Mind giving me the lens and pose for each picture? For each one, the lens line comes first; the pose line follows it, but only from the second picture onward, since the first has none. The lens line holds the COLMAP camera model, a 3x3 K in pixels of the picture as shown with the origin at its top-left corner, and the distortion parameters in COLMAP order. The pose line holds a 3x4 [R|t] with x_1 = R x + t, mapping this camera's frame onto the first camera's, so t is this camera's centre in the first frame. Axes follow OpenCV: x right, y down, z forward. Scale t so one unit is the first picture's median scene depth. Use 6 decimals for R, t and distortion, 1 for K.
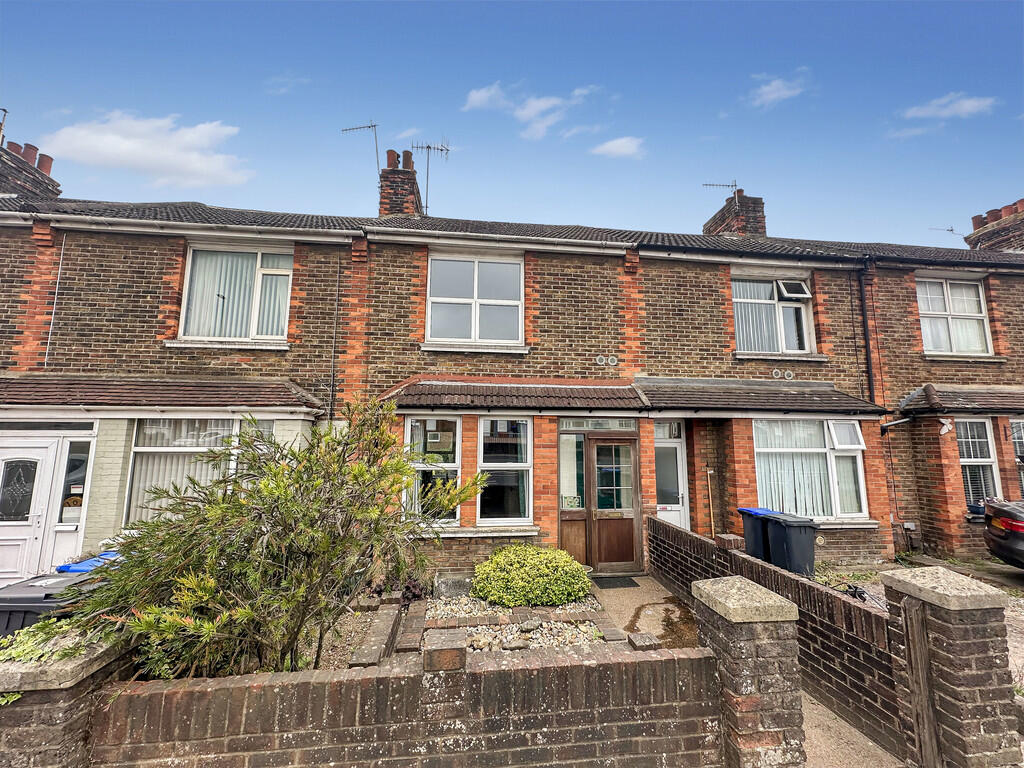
lens RADIAL K [[407.9, 0, 515.8], [0, 407.9, 384.4], [0, 0, 1]] dist [-0.000931, 0.000310]
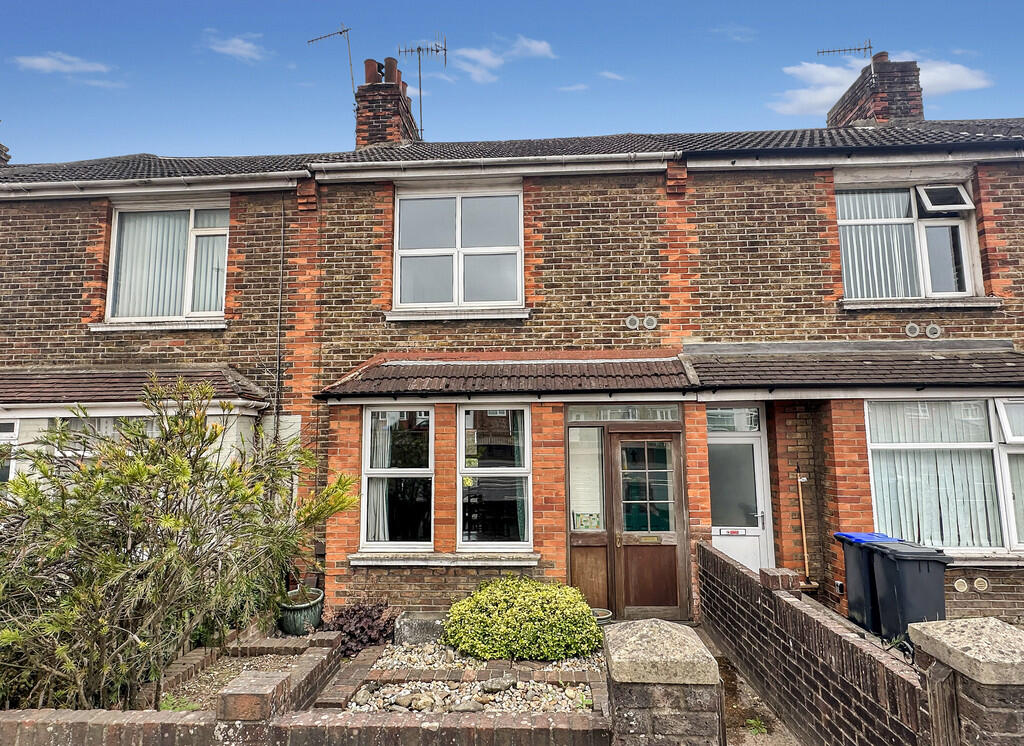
lens RADIAL K [[560.2, 0, 513.0], [0, 560.2, 372.9], [0, 0, 1]] dist [-0.000386, 0.000236]
pose [[0.985768, -0.033886, -0.164659, 0.165978], [0.036314, 0.999271, 0.011761, 0.009508], [0.164141, -0.017573, 0.986280, 0.007124]]
